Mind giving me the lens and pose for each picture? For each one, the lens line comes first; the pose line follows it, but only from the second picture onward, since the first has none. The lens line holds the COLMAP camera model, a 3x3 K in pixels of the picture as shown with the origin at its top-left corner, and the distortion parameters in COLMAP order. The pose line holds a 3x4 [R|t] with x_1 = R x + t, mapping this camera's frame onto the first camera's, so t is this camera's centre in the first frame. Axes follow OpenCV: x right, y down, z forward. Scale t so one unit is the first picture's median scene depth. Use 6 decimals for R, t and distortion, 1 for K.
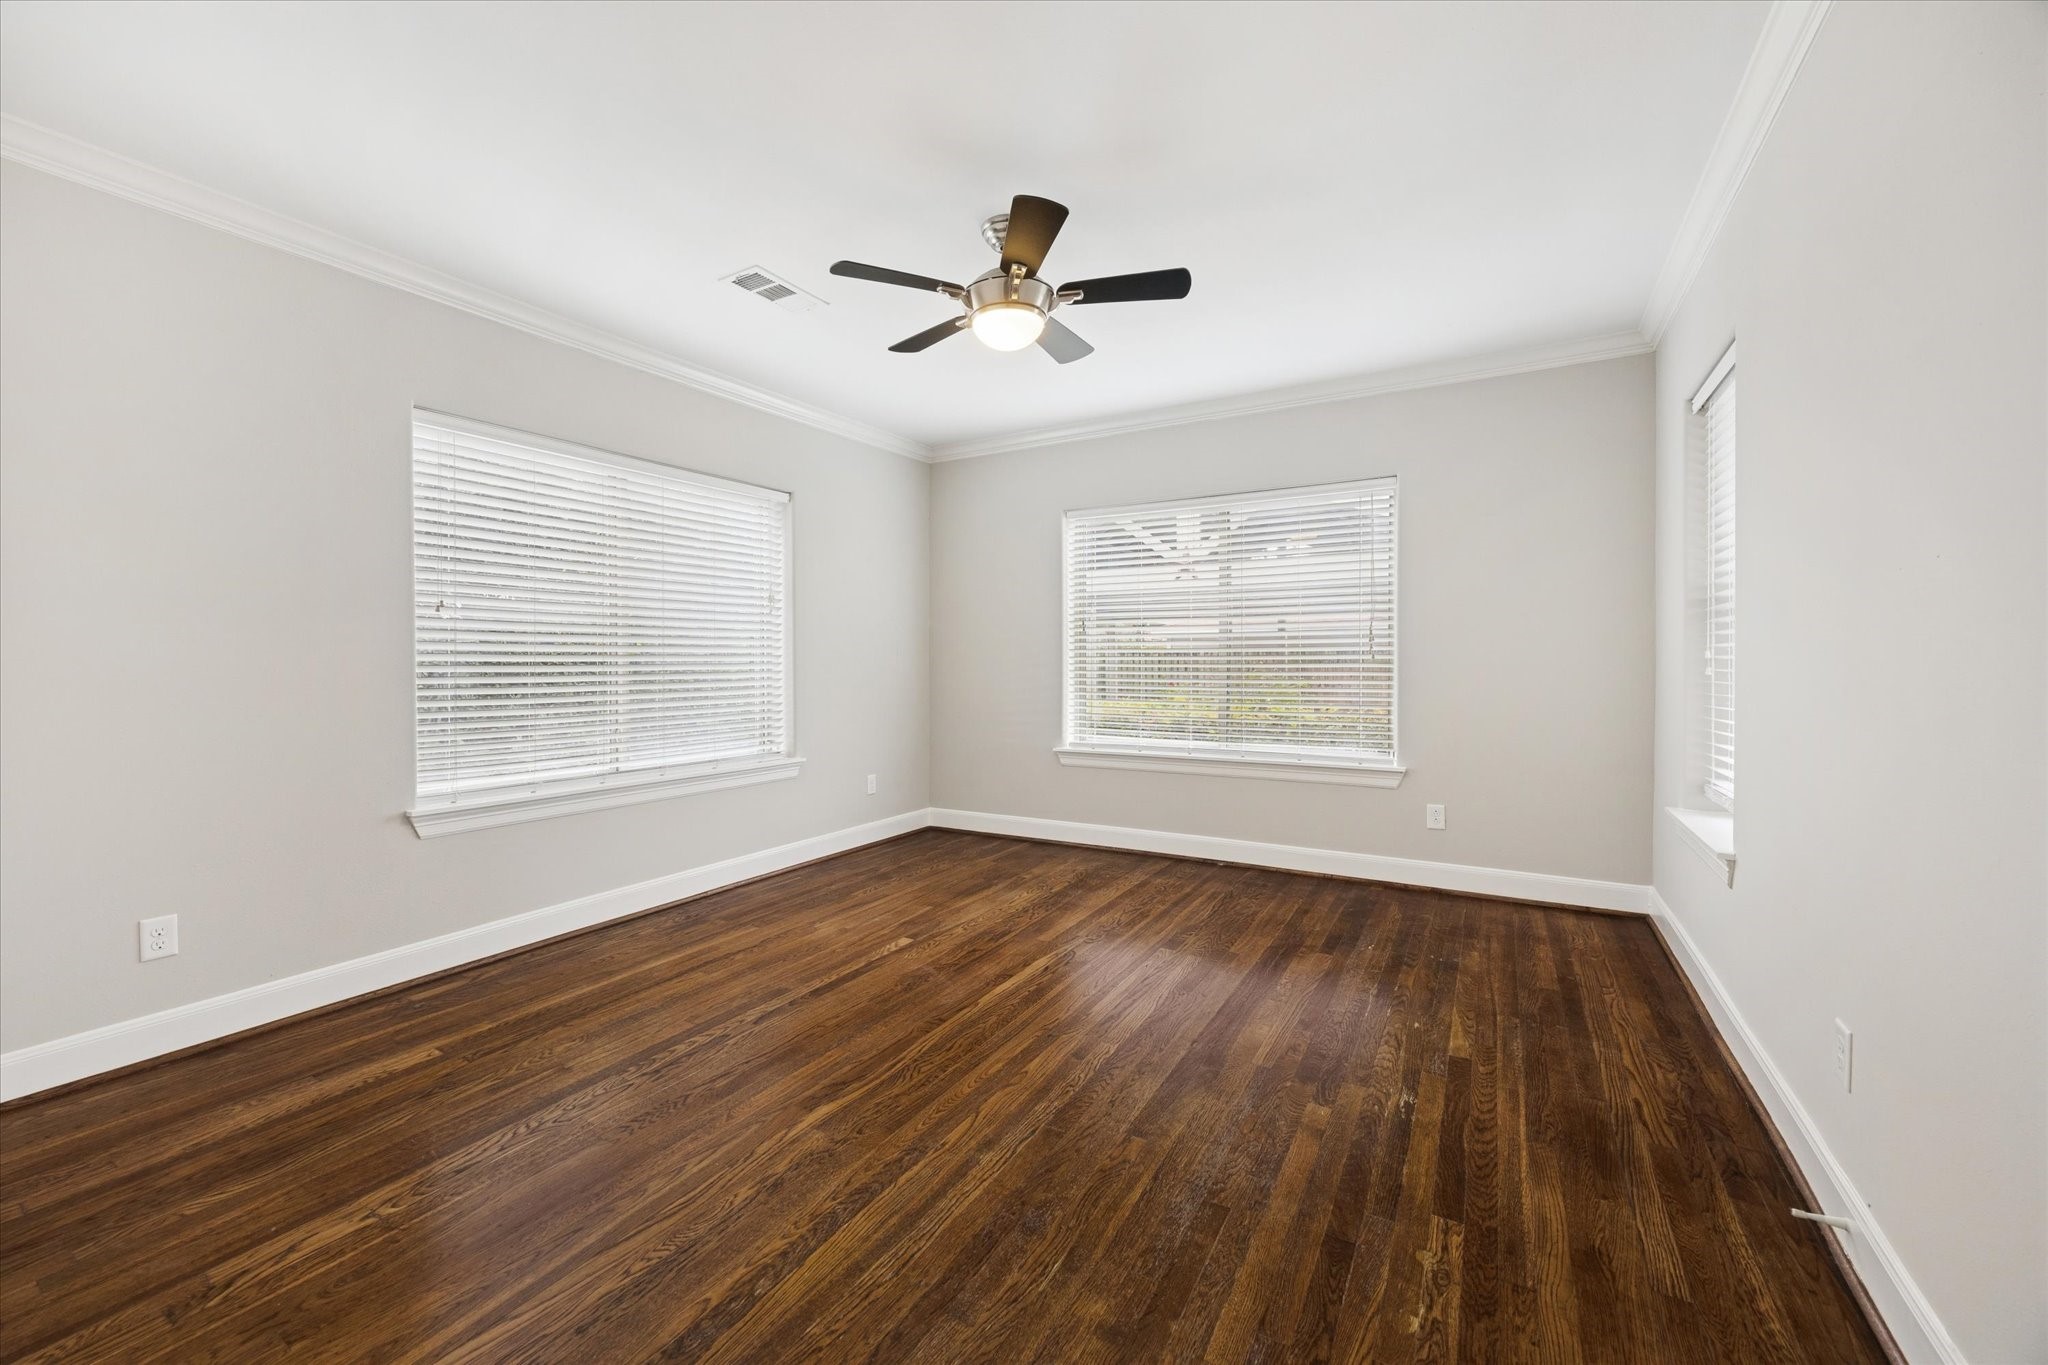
lens RADIAL K [[798.0, 0, 991.0], [0, 798.0, 665.1], [0, 0, 1]] dist [-0.003278, 0.000862]
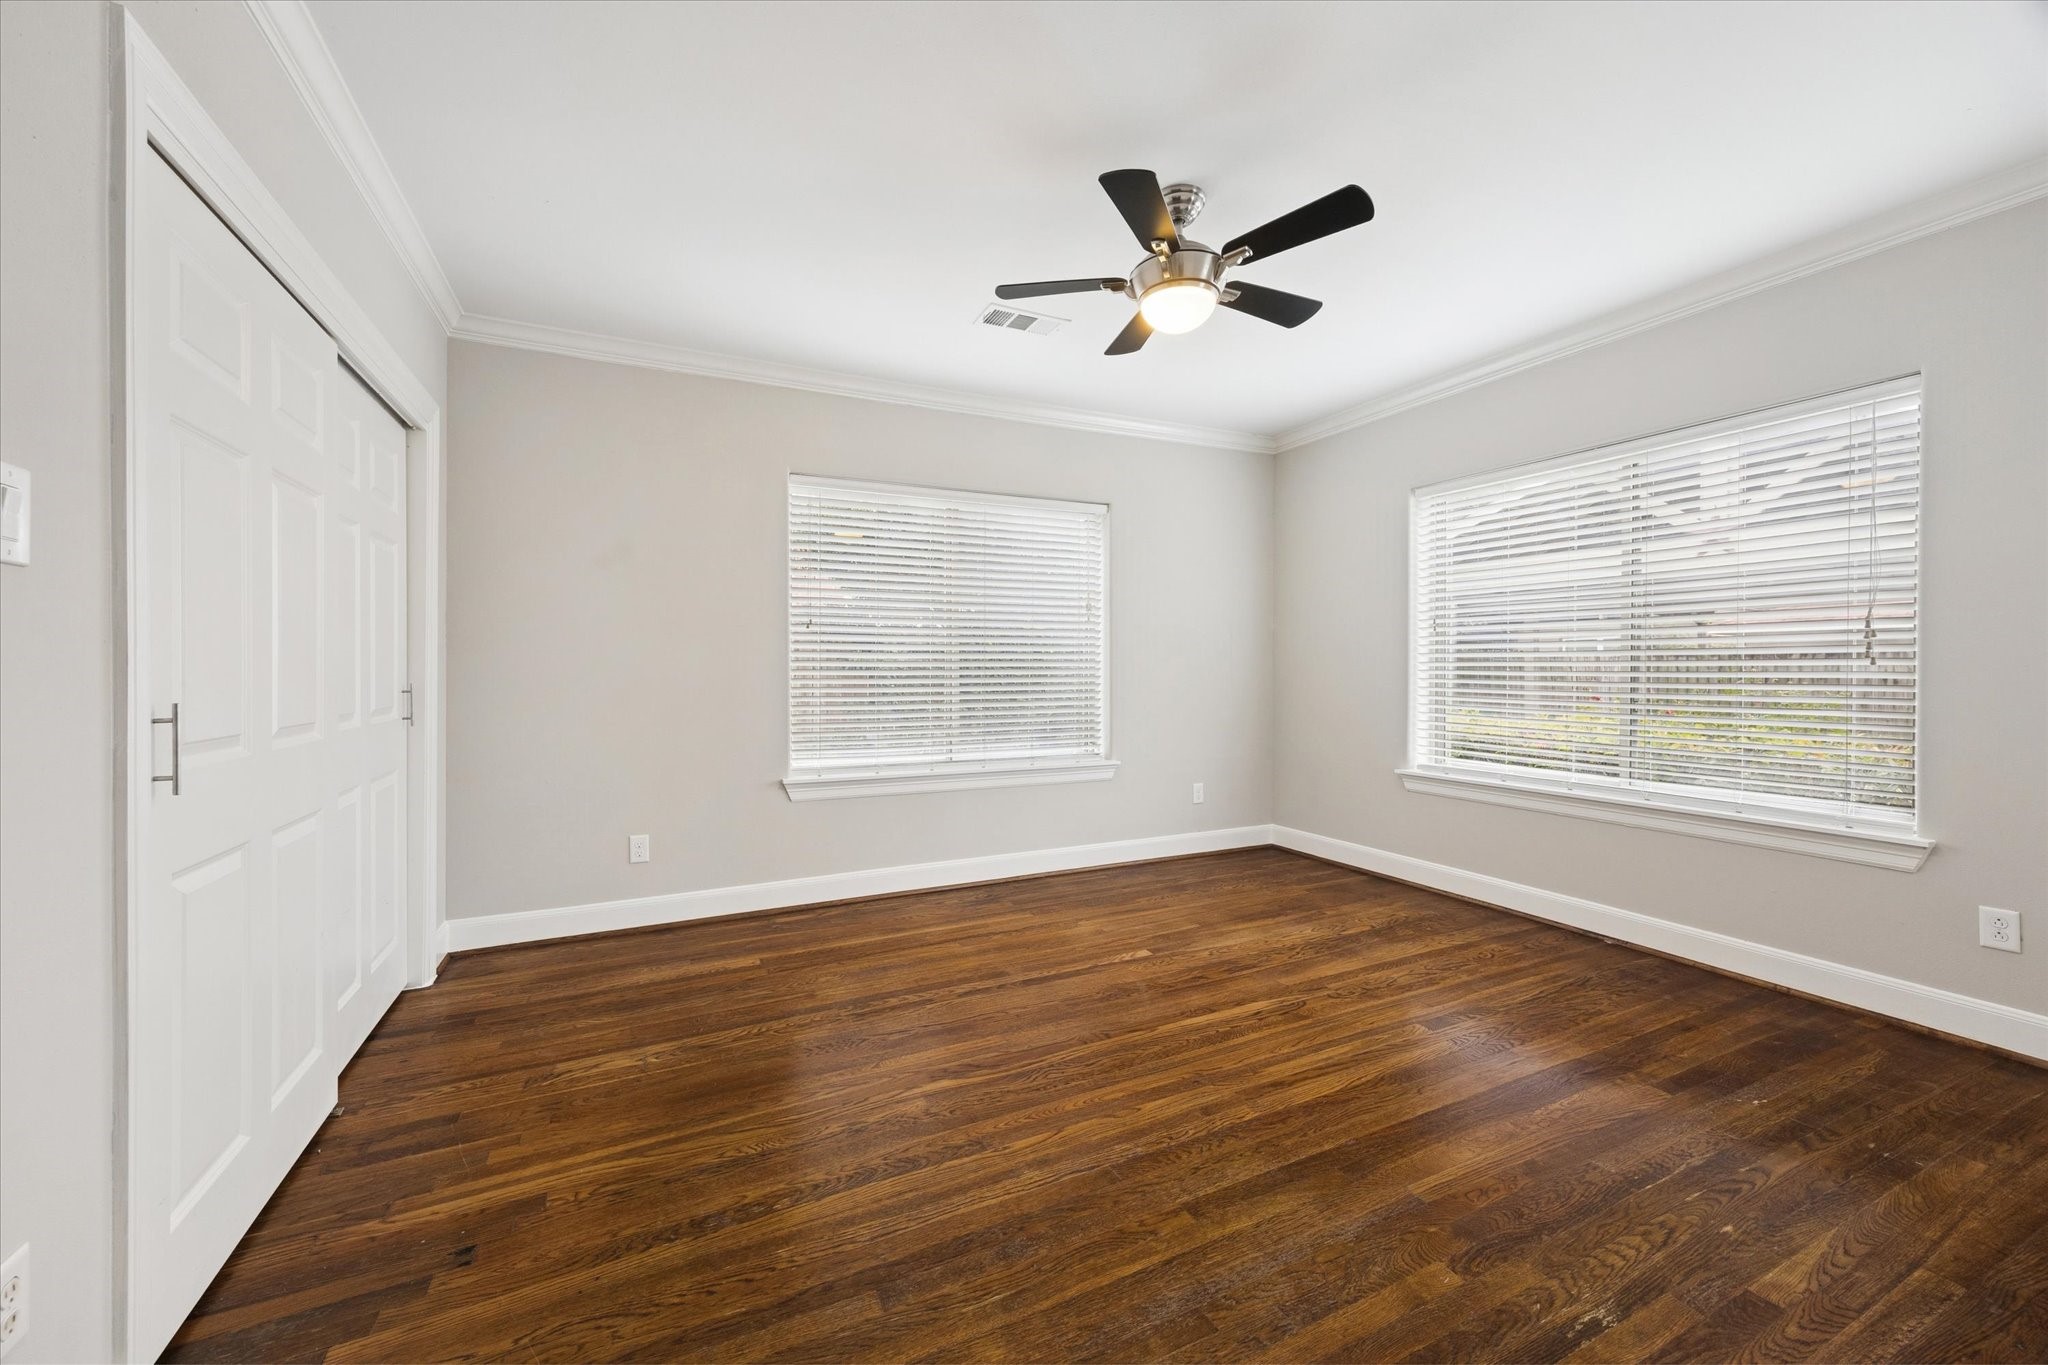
lens RADIAL K [[798.0, 0, 1024.2], [0, 798.0, 672.1], [0, 0, 1]] dist [-0.003278, 0.000862]
pose [[0.835071, 0.006507, -0.550104, 0.322630], [-0.004028, 0.999976, 0.005714, -0.004766], [0.550128, -0.002555, 0.835077, 0.108854]]
